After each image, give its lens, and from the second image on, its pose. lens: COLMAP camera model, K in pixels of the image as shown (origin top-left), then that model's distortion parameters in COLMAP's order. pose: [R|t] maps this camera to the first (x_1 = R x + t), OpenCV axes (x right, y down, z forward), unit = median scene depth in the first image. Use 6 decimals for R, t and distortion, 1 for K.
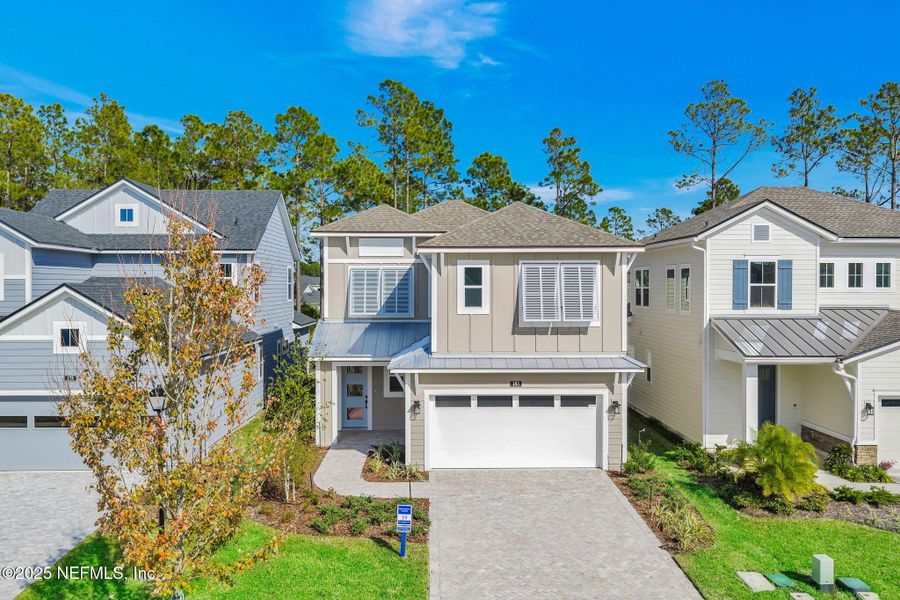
lens RADIAL K [[845.6, 0, 457.4], [0, 845.6, 295.0], [0, 0, 1]] dist [0.005076, -0.002404]
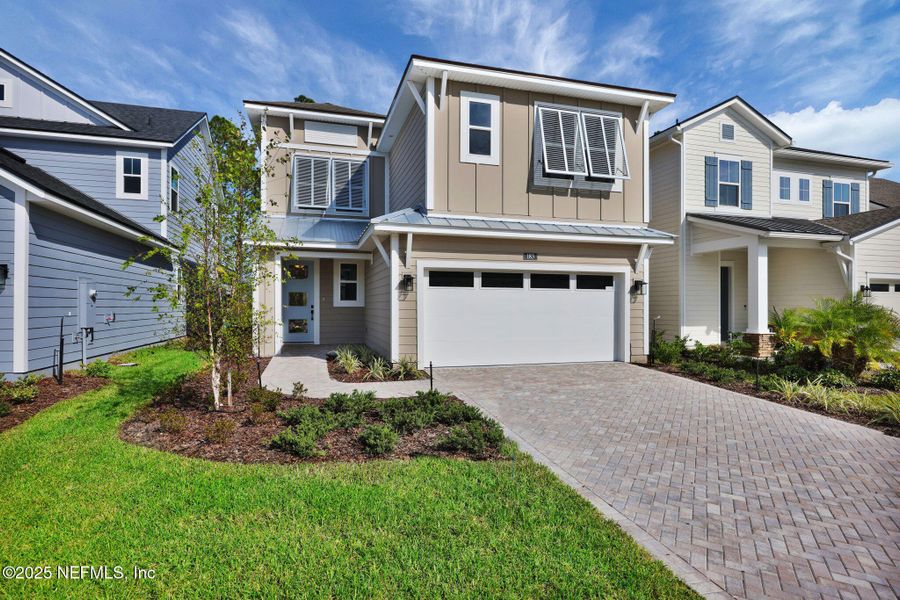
lens RADIAL K [[487.8, 0, 457.1], [0, 487.8, 310.7], [0, 0, 1]] dist [-0.001227, 0.000098]
pose [[0.962760, 0.000960, 0.270355, -0.121046], [0.006735, 0.999598, -0.027533, 0.168639], [-0.270273, 0.028329, 0.962367, 0.579679]]
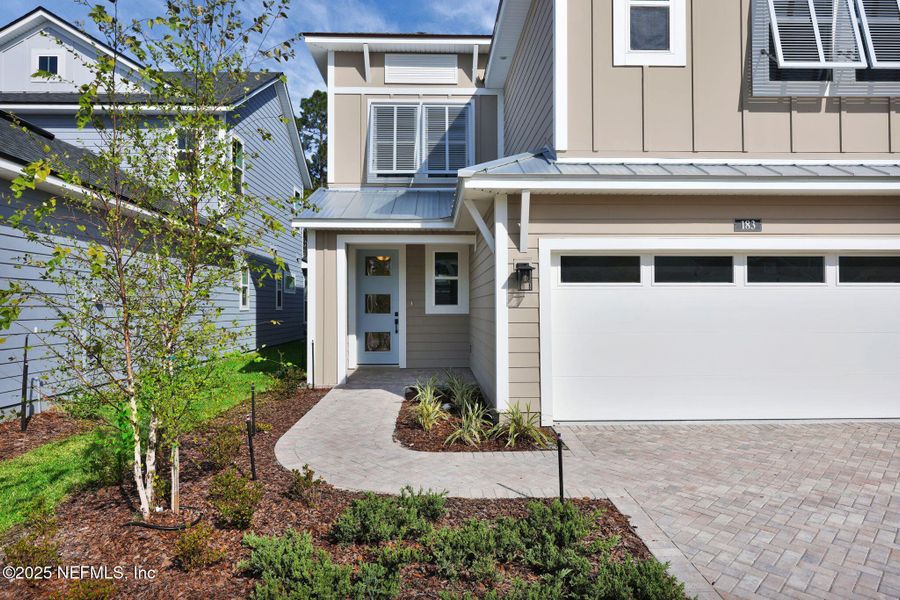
lens RADIAL K [[574.1, 0, 448.2], [0, 574.1, 300.6], [0, 0, 1]] dist [-0.003540, 0.003636]
pose [[0.999983, -0.001929, 0.005467, -0.087625], [0.002200, 0.998746, -0.050018, 0.159061], [-0.005363, 0.050029, 0.998733, 0.707008]]
